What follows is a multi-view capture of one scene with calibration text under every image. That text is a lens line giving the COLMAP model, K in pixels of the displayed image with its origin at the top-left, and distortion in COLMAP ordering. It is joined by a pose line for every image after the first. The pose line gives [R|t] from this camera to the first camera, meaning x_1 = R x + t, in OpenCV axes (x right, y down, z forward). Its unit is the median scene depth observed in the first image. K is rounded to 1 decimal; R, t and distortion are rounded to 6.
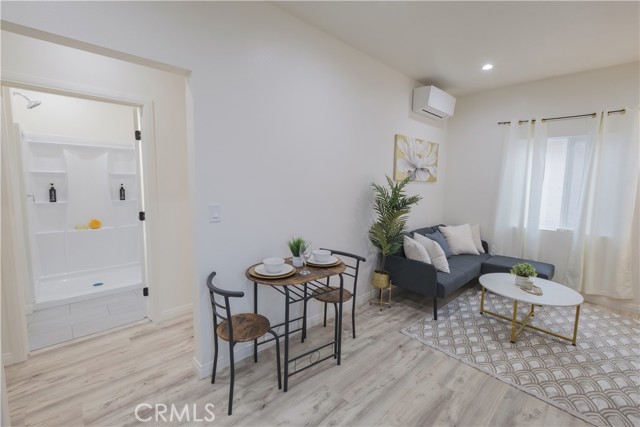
lens RADIAL K [[279.7, 0, 320.7], [0, 279.7, 207.3], [0, 0, 1]] dist [0.000238, 0.000624]
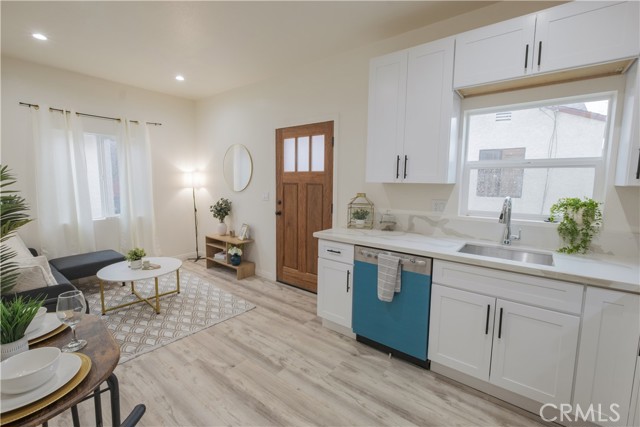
lens RADIAL K [[279.7, 0, 309.9], [0, 279.7, 209.9], [0, 0, 1]] dist [0.000238, 0.000624]
pose [[-0.125005, -0.125836, 0.984144, -0.455648], [0.087916, 0.986618, 0.137319, -0.046367], [-0.988253, 0.103687, -0.112269, 0.429701]]
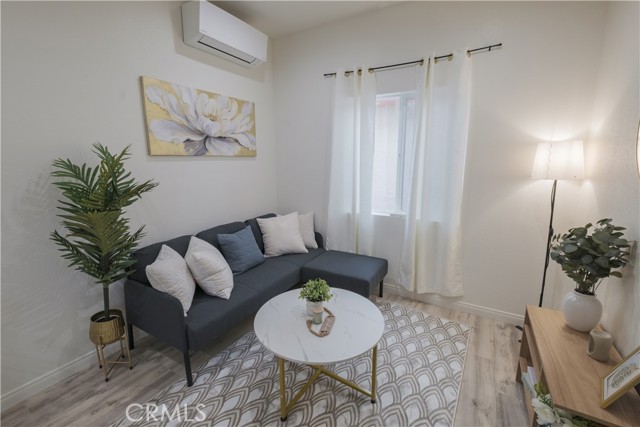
lens RADIAL K [[279.7, 0, 316.3], [0, 279.7, 207.7], [0, 0, 1]] dist [0.000238, 0.000624]
pose [[0.962078, -0.065323, 0.264837, 0.580685], [0.044135, 0.995387, 0.085188, -0.022653], [-0.269180, -0.070269, 0.960523, 0.399788]]
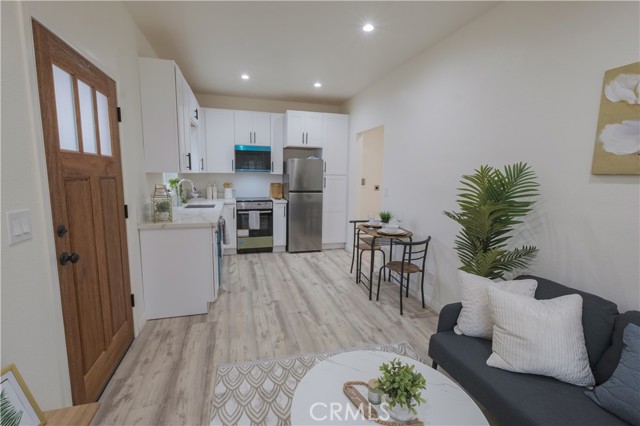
lens RADIAL K [[279.7, 0, 321.5], [0, 279.7, 210.3], [0, 0, 1]] dist [0.000238, 0.000624]
pose [[-0.441946, 0.091970, -0.892315, 1.158809], [-0.114335, 0.980842, 0.157723, -0.080669], [0.889725, 0.171728, -0.422964, 1.055166]]
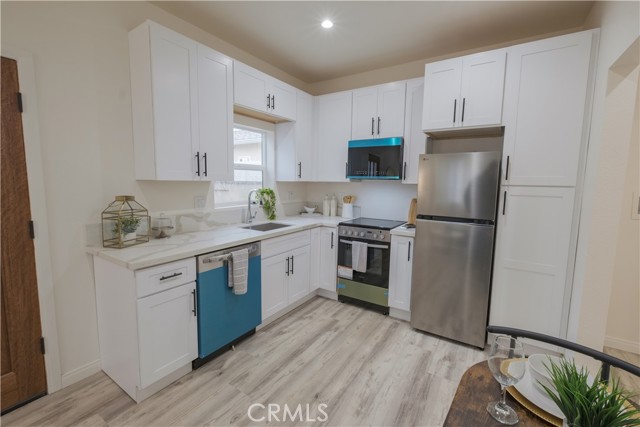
lens RADIAL K [[279.7, 0, 319.2], [0, 279.7, 209.7], [0, 0, 1]] dist [0.000238, 0.000624]
pose [[-0.973473, -0.008302, -0.228651, 0.207095], [-0.054472, 0.979016, 0.196369, -0.083173], [0.222223, 0.203615, -0.953498, 0.928553]]
